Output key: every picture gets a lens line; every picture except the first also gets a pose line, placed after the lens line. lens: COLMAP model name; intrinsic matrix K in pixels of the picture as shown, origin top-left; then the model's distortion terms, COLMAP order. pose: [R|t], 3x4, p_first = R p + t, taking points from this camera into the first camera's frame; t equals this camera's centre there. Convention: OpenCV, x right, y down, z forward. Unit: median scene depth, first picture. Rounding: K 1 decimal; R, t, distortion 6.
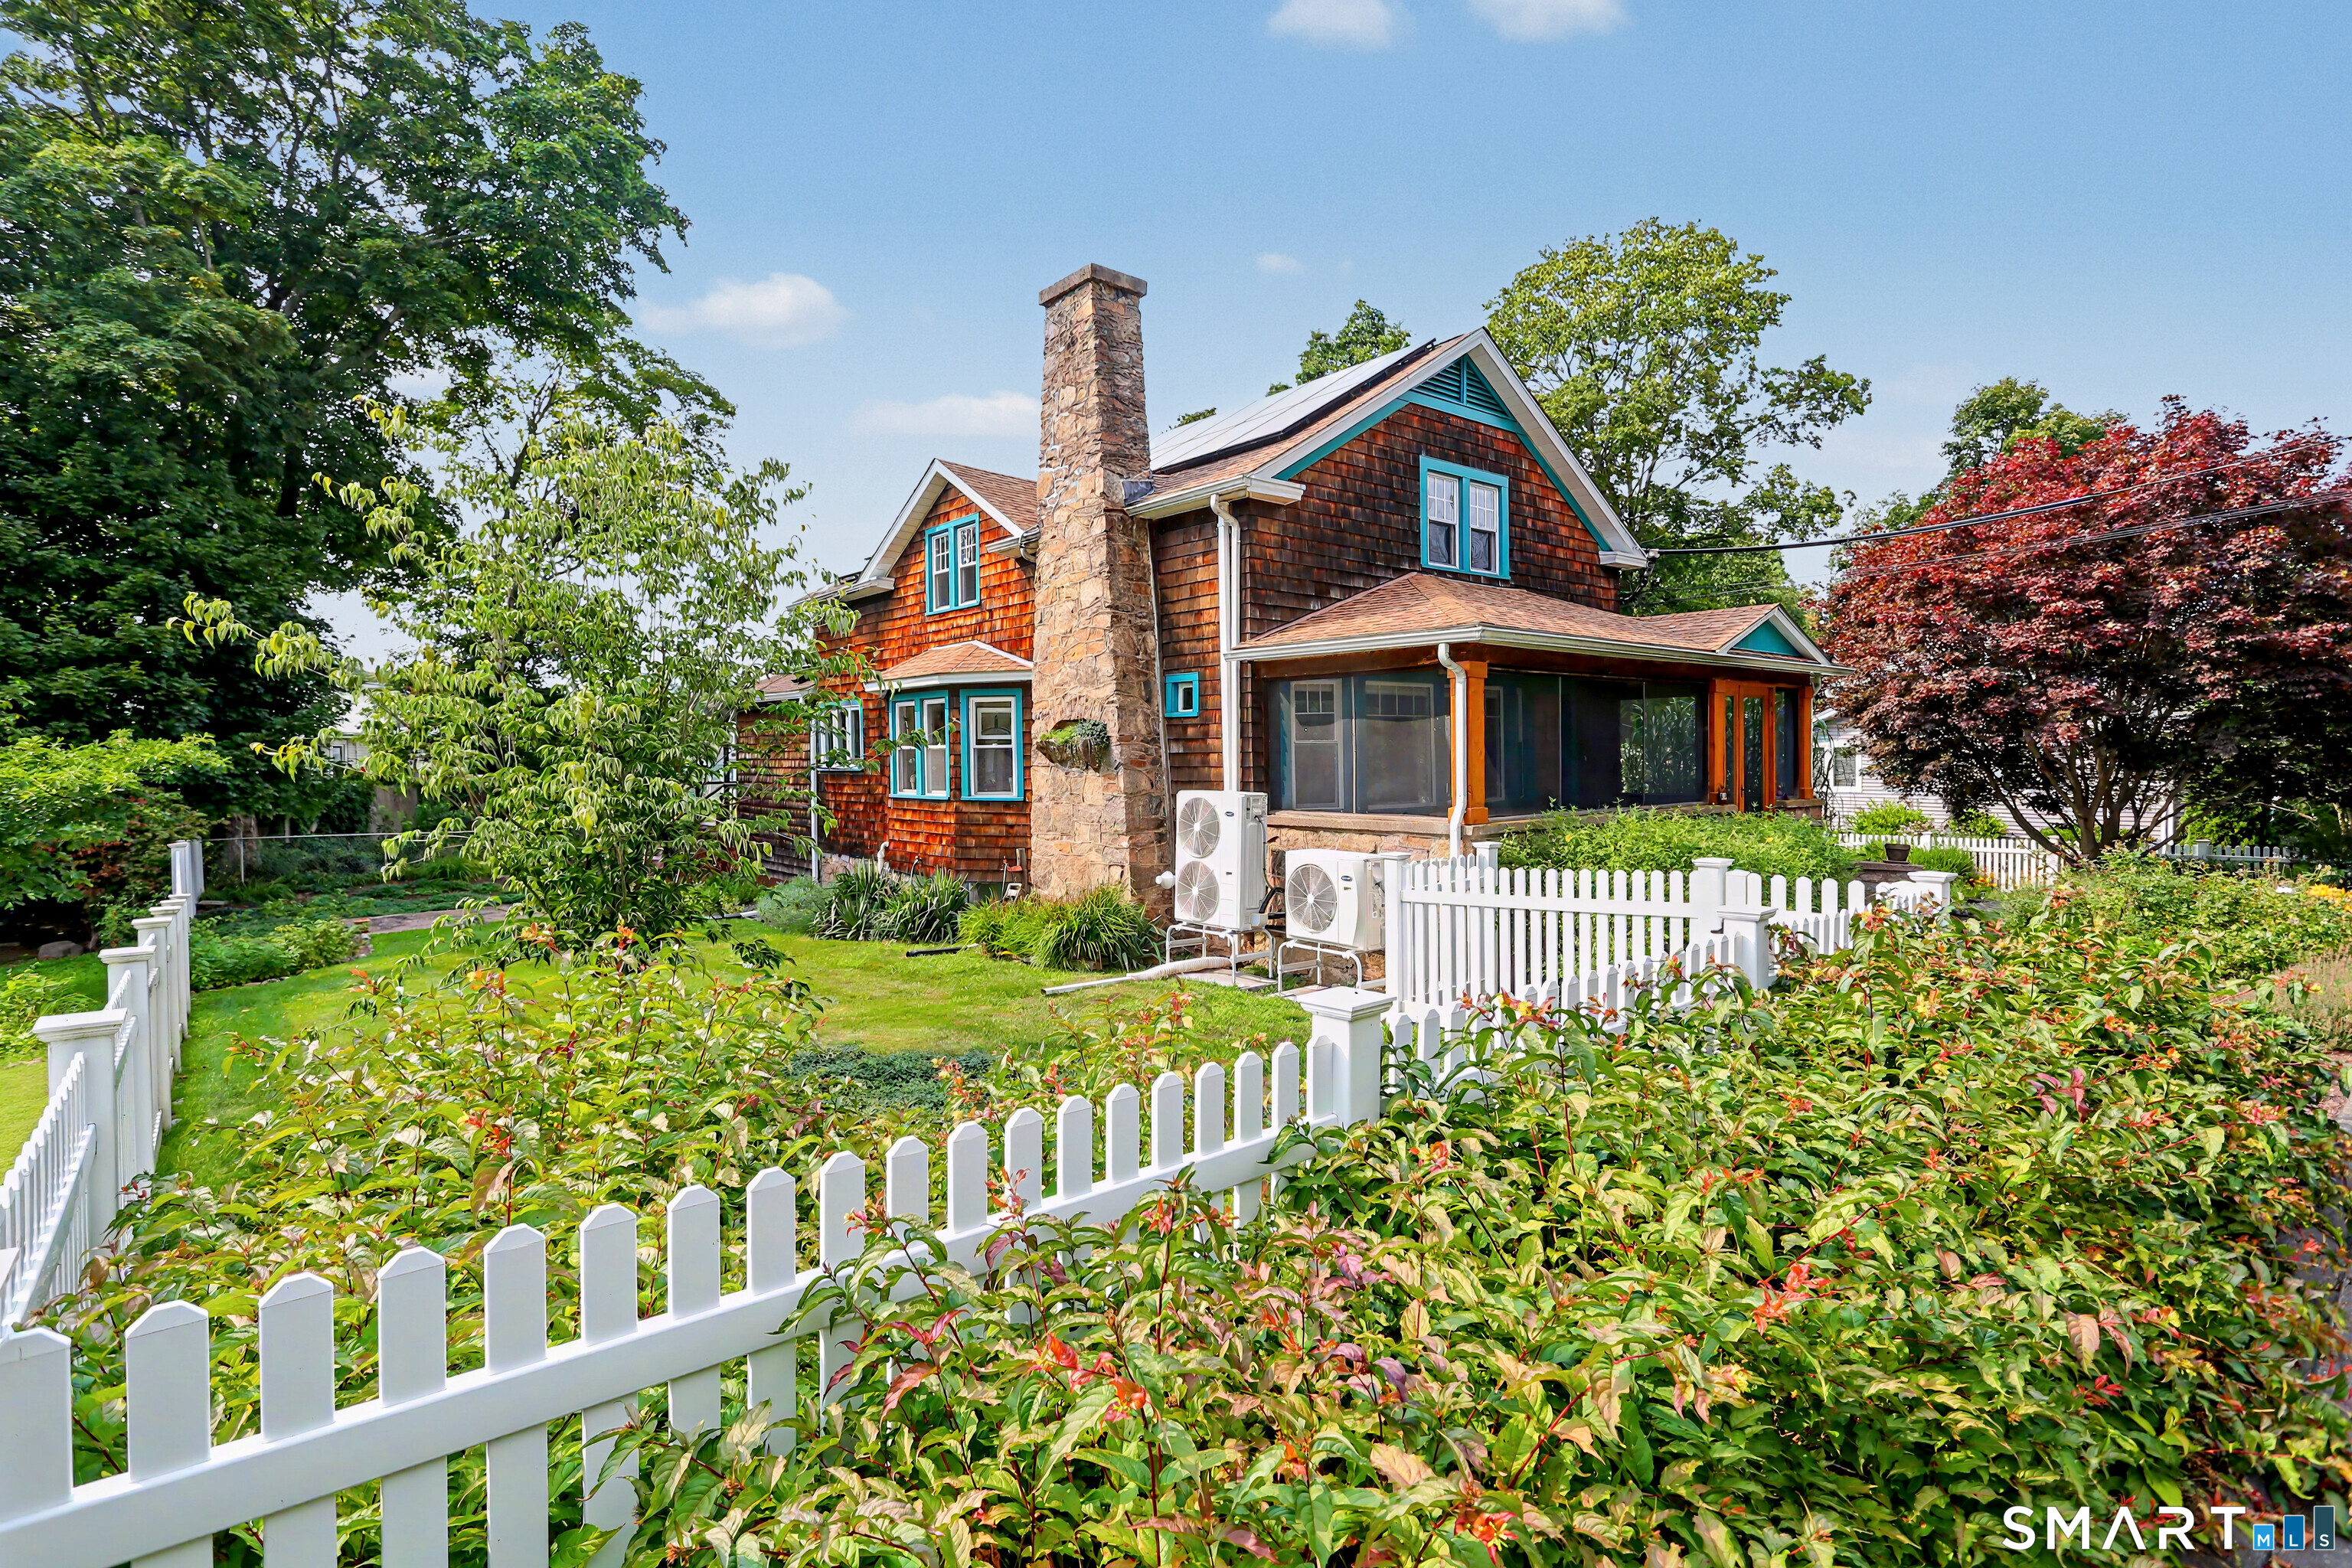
lens RADIAL K [[1113.7, 0, 1161.6], [0, 1113.7, 753.0], [0, 0, 1]] dist [-0.014087, 0.000060]
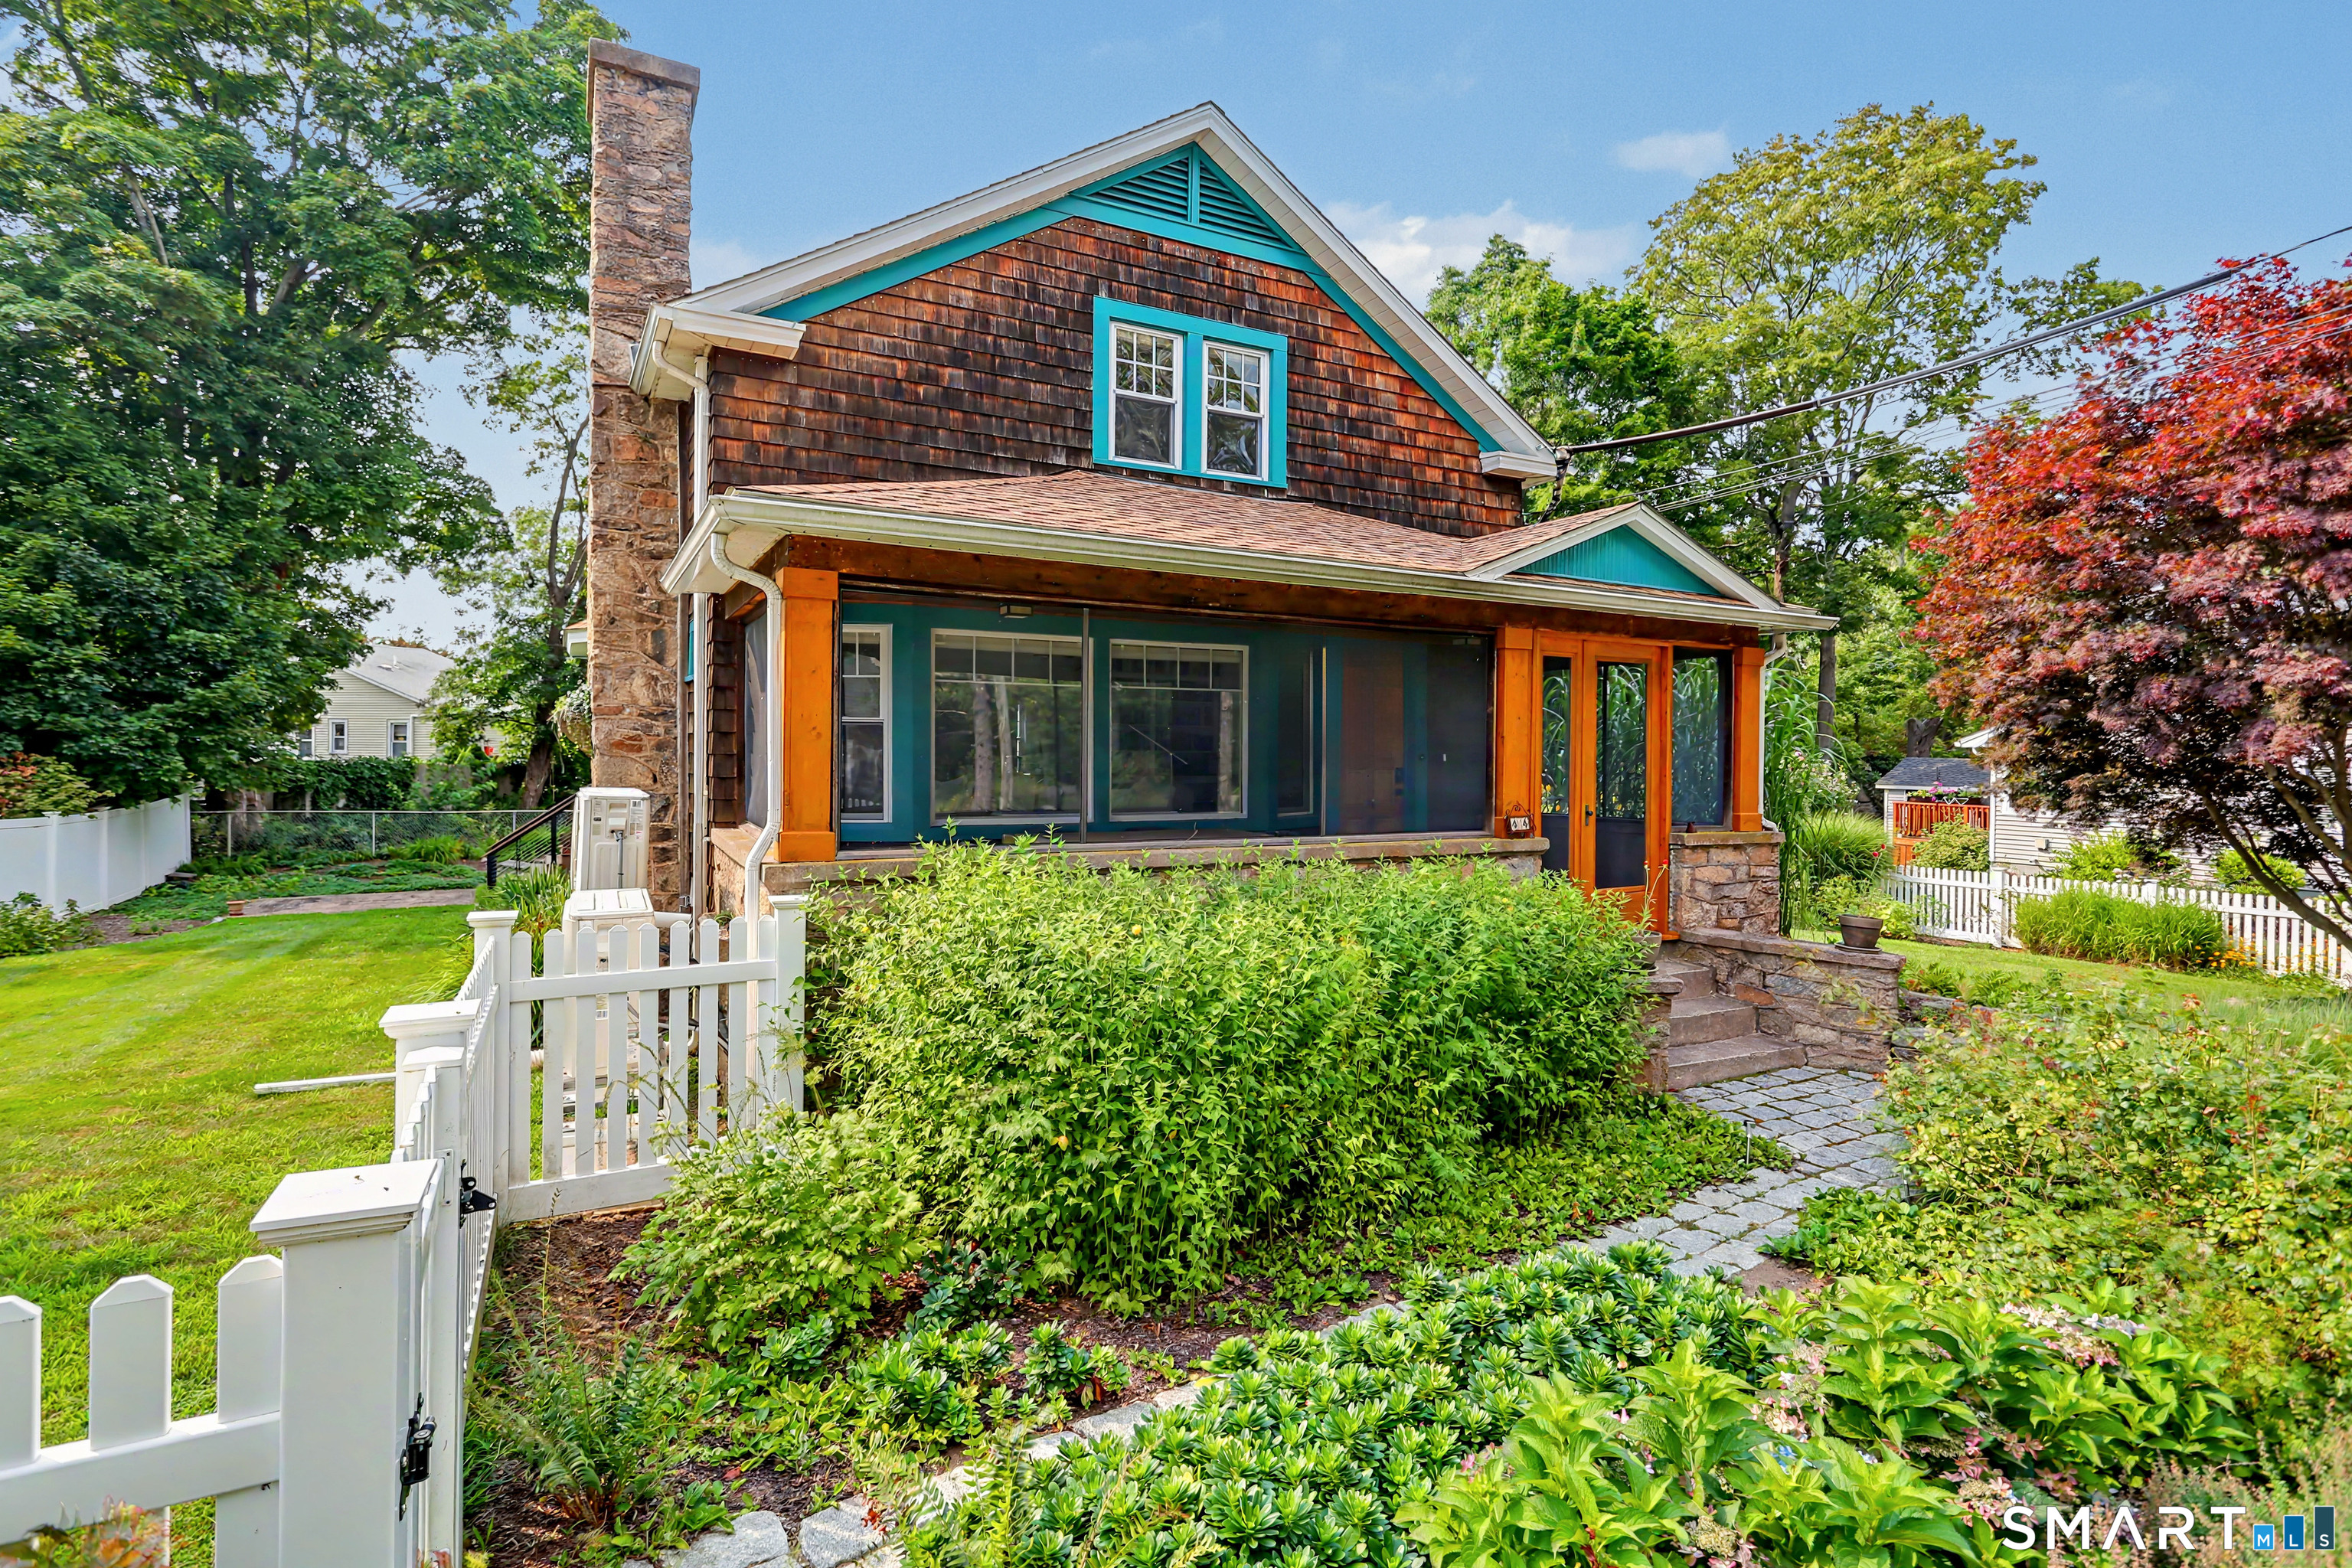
lens RADIAL K [[1135.0, 0, 1157.1], [0, 1135.0, 745.0], [0, 0, 1]] dist [-0.012916, 0.000951]
pose [[0.980352, 0.020140, -0.196225, 0.351635], [-0.021167, 0.999771, -0.003135, 0.002329], [0.196117, 0.007227, 0.980554, 0.296538]]
